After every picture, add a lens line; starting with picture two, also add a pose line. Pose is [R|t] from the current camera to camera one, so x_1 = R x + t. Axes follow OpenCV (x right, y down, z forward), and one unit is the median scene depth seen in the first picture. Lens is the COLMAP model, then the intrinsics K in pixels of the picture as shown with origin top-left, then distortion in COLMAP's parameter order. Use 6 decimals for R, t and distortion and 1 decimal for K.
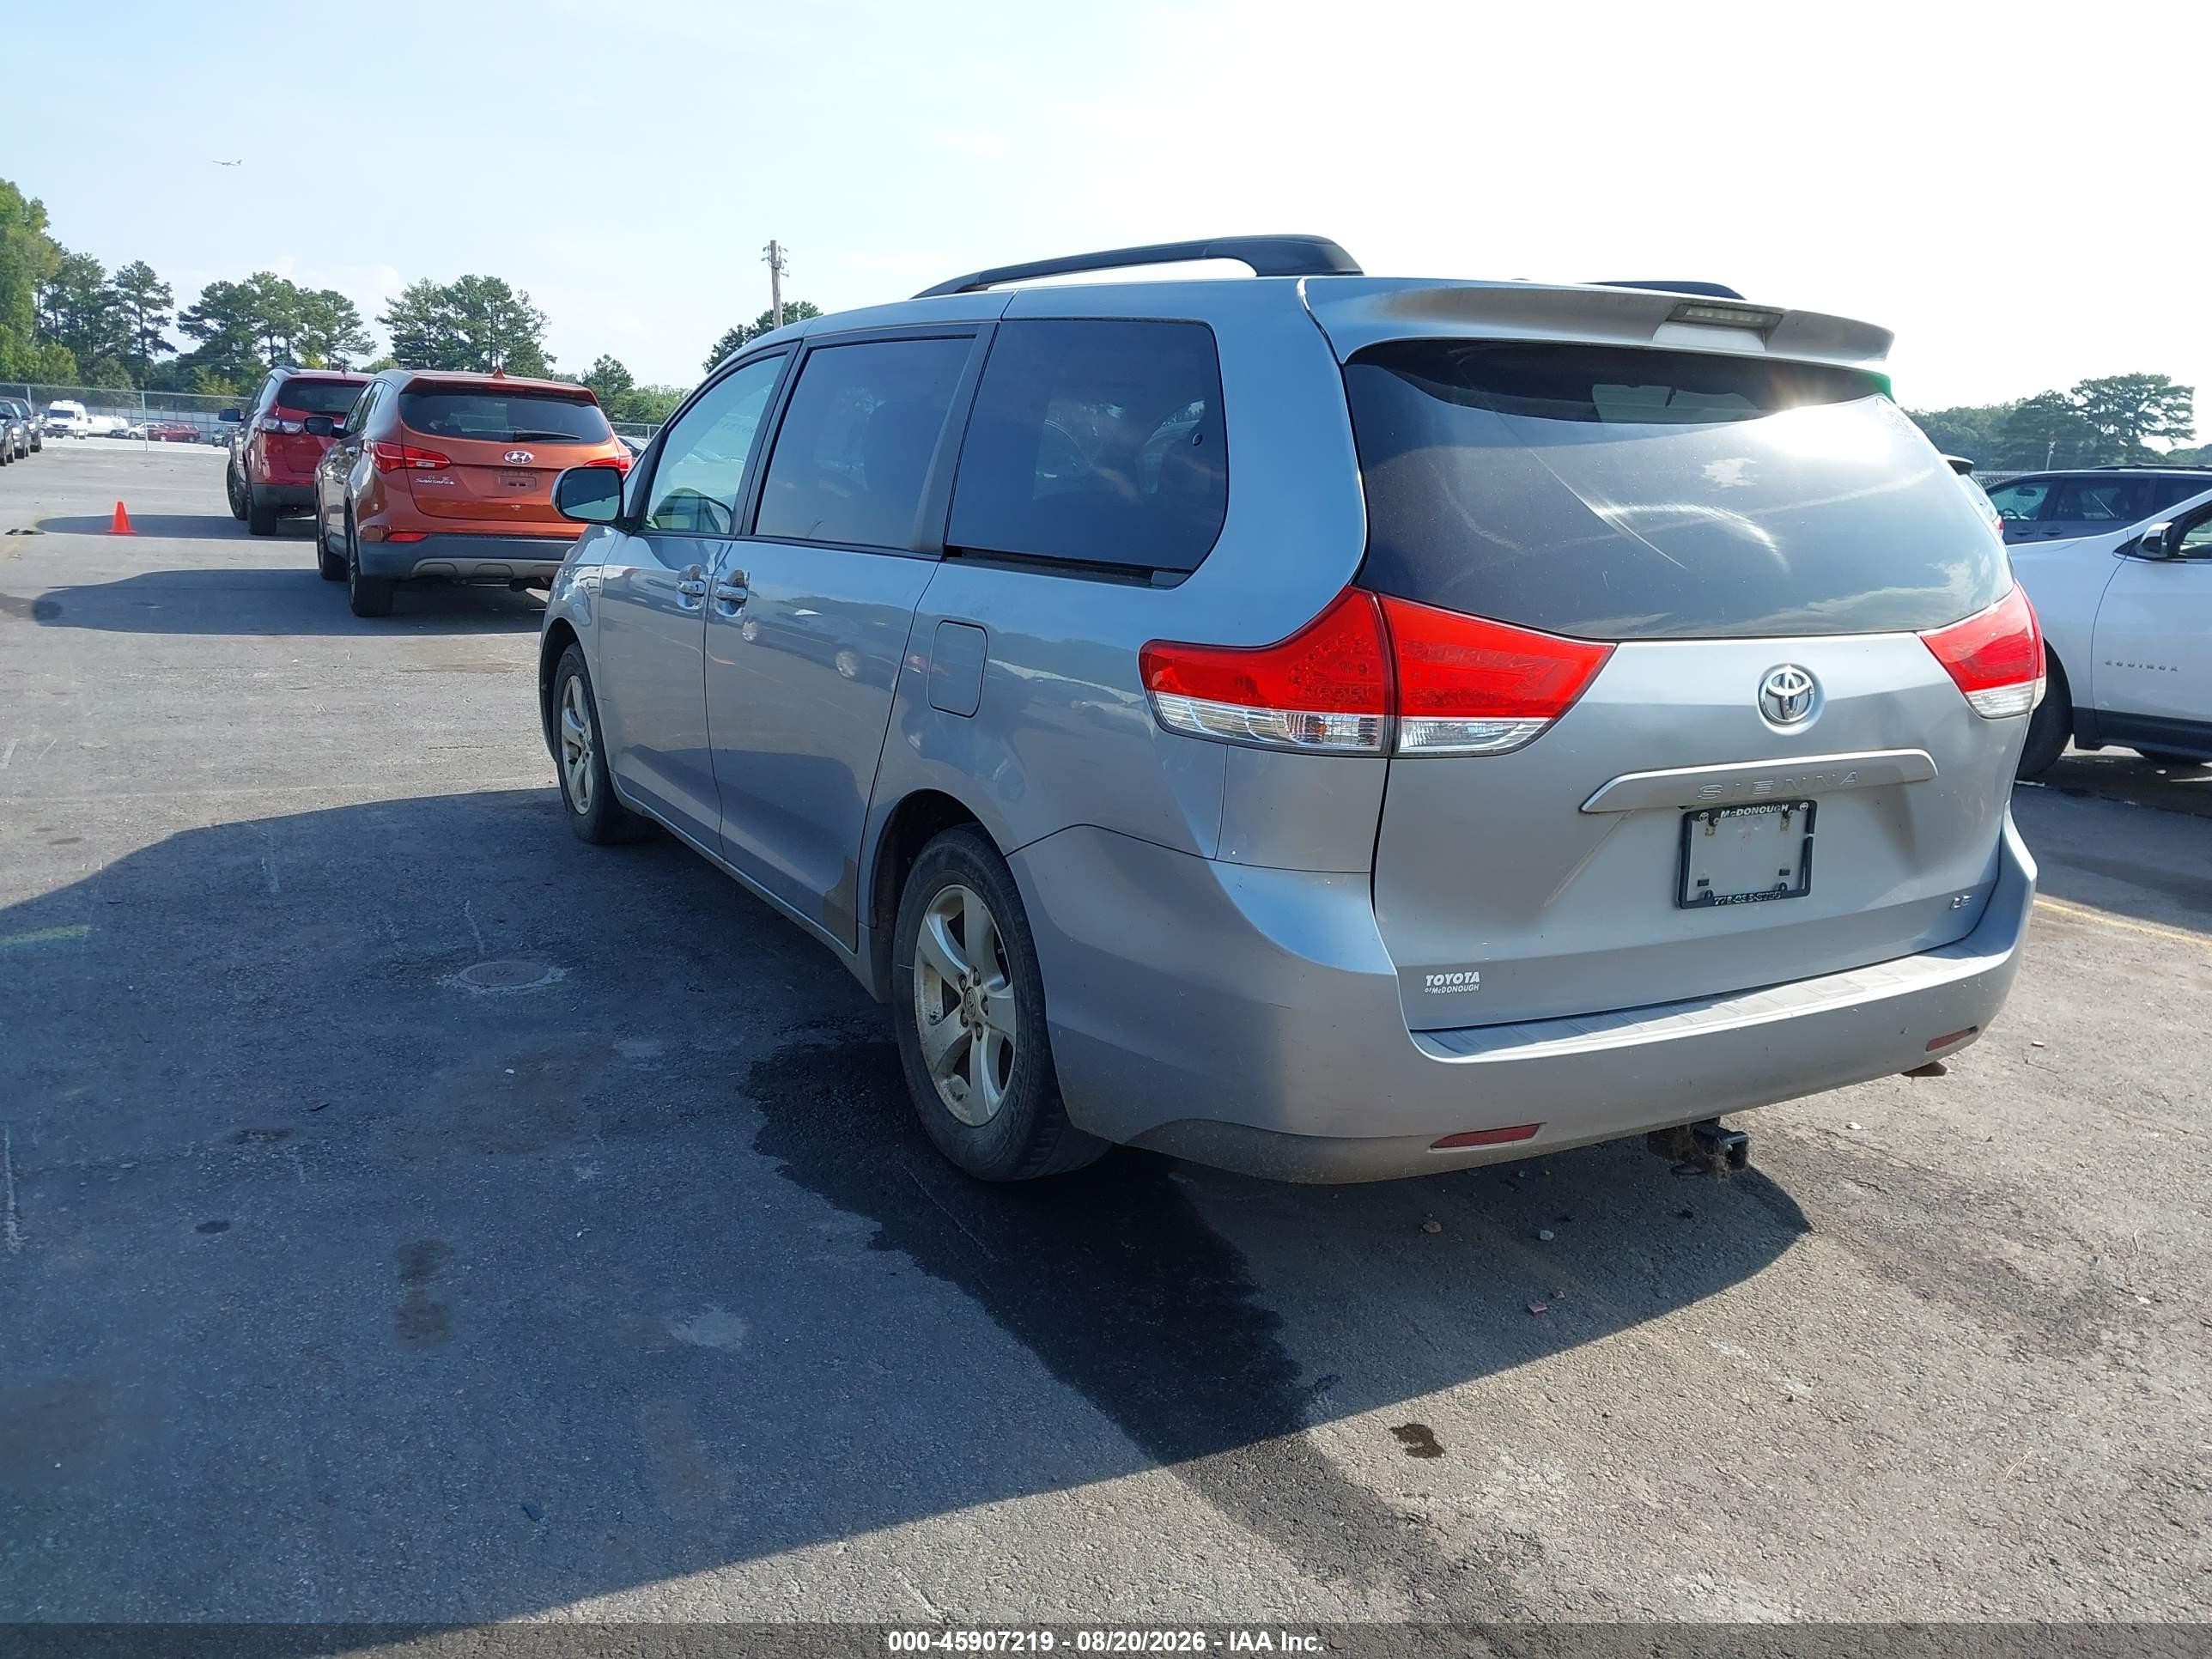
lens RADIAL K [[1834.1, 0, 1039.6], [0, 1834.1, 864.1], [0, 0, 1]] dist [0.006353, 0.011977]
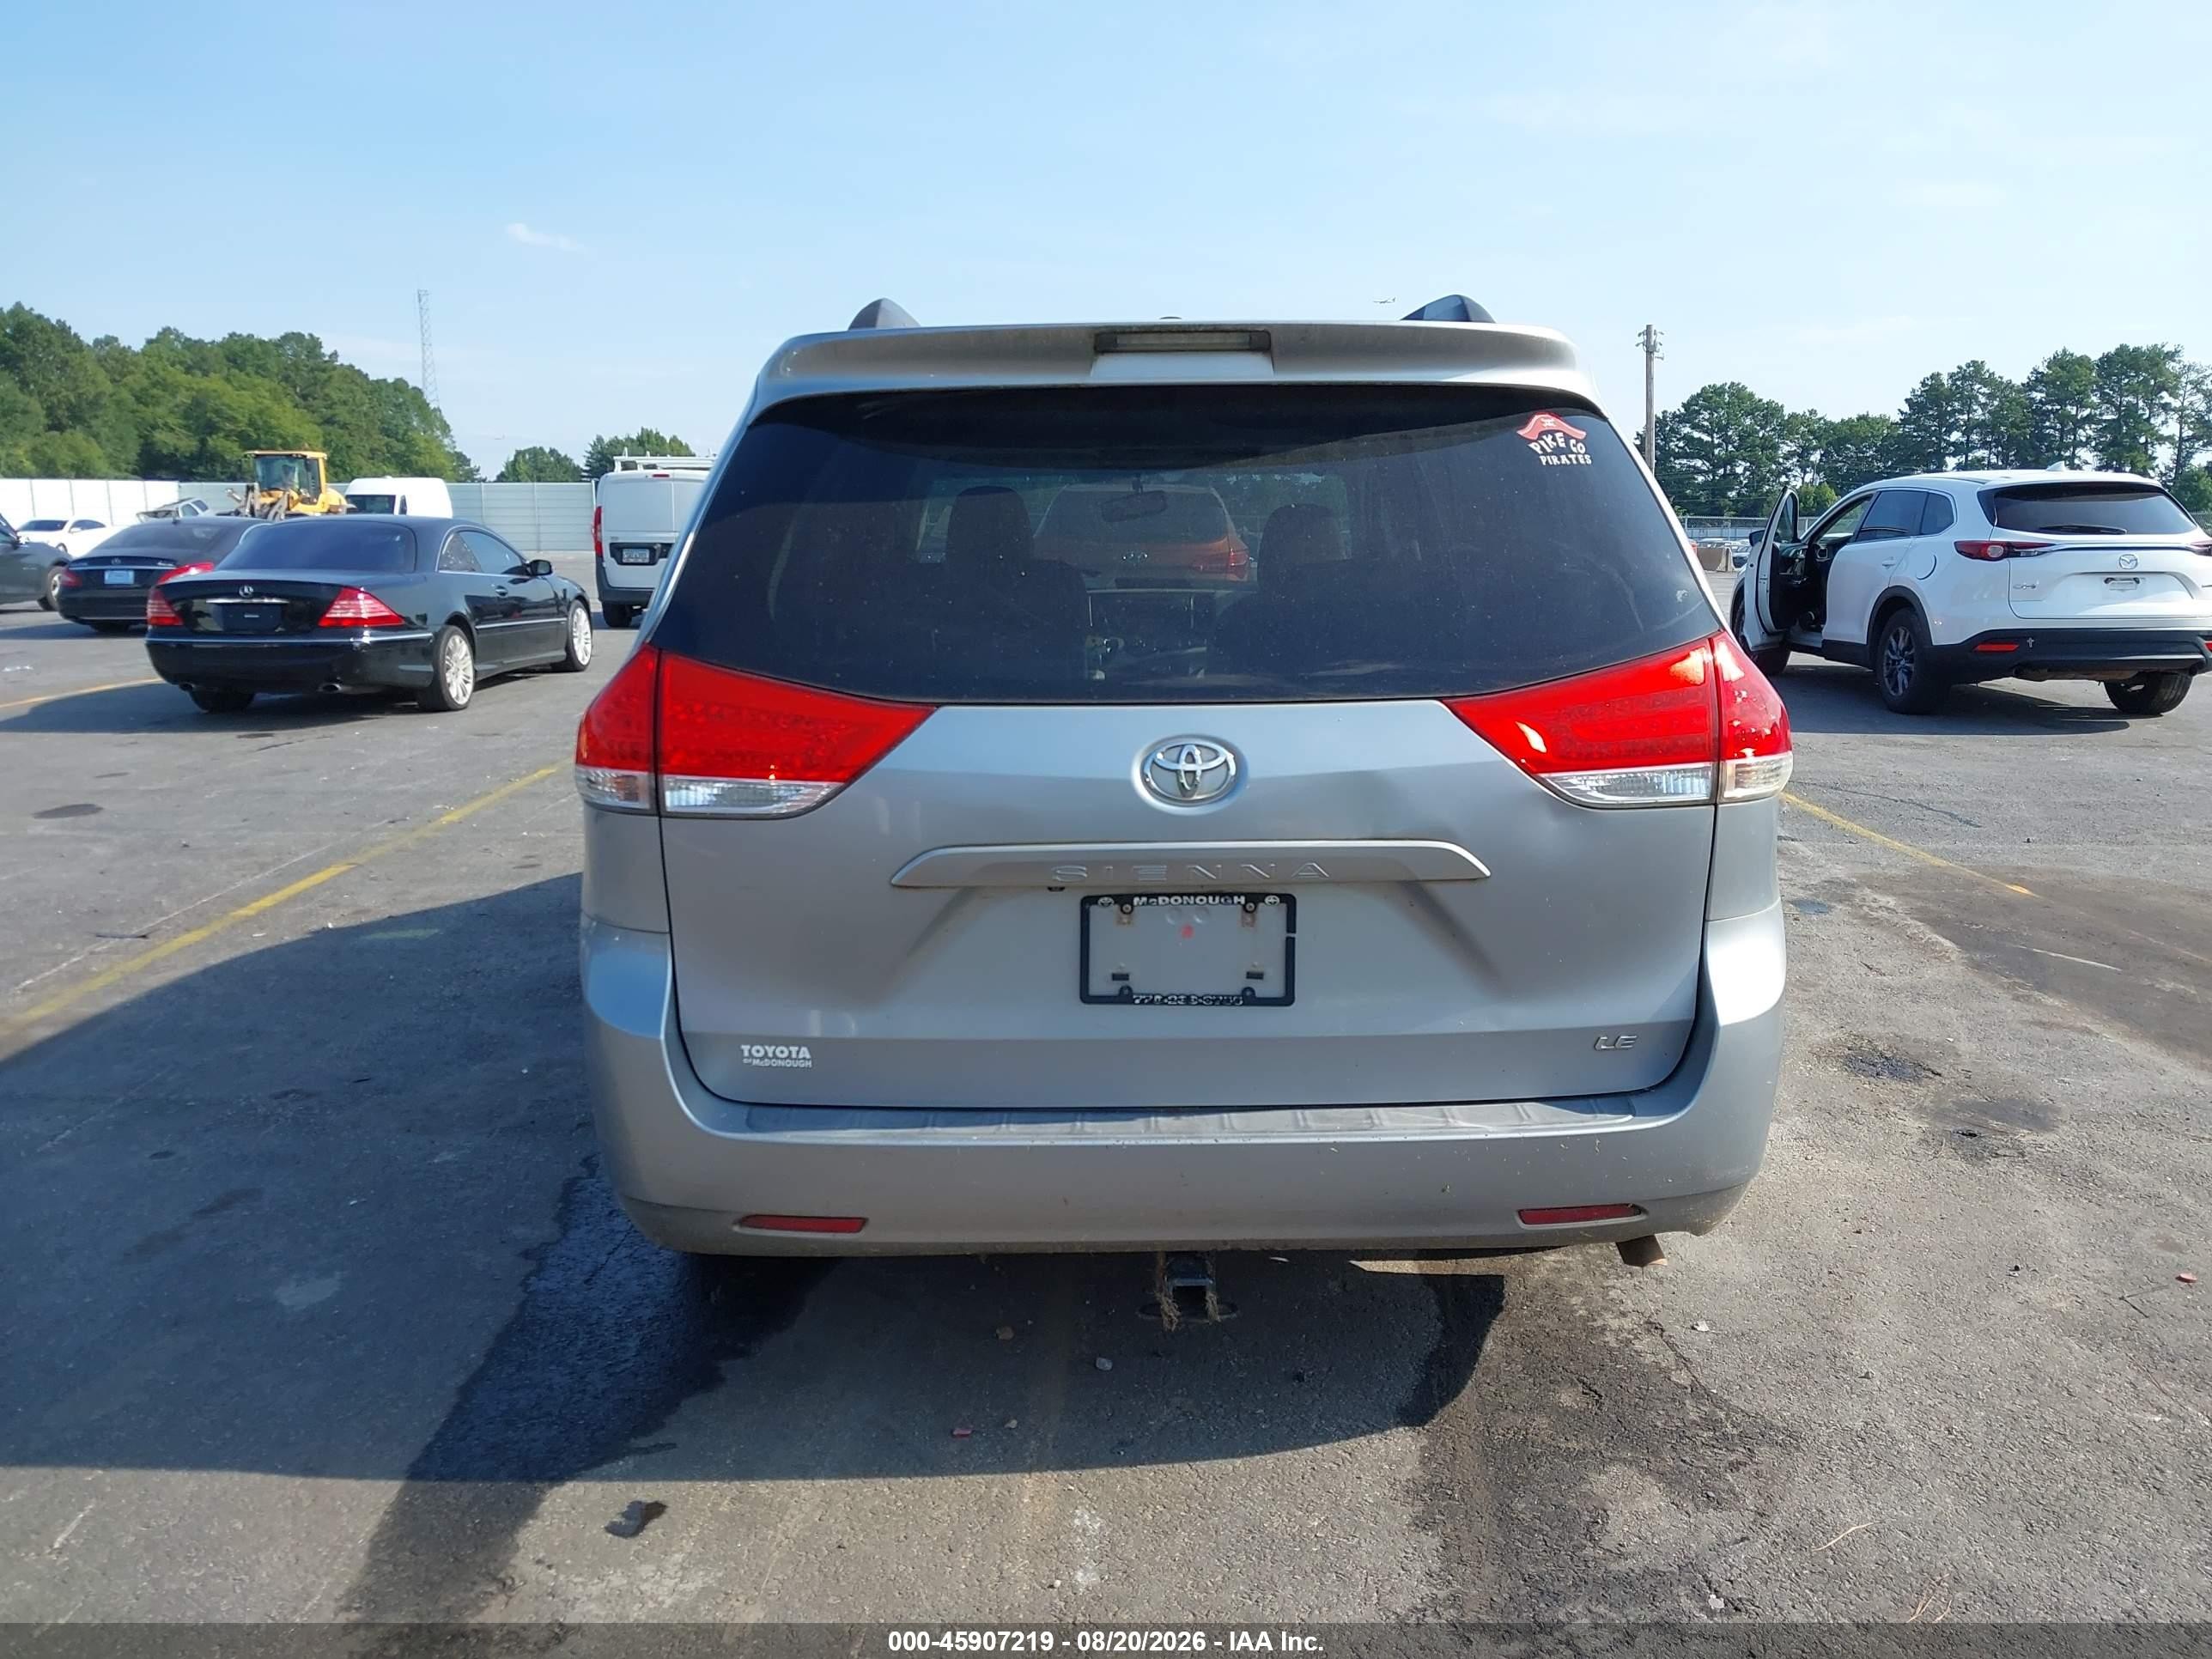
lens RADIAL K [[1785.4, 0, 1116.1], [0, 1785.4, 832.2], [0, 0, 1]] dist [0.015478, 0.000842]
pose [[0.863898, 0.039194, -0.502139, 0.794377], [-0.069891, 0.996651, -0.042451, -0.023029], [0.498794, 0.071768, 0.863744, 0.257198]]
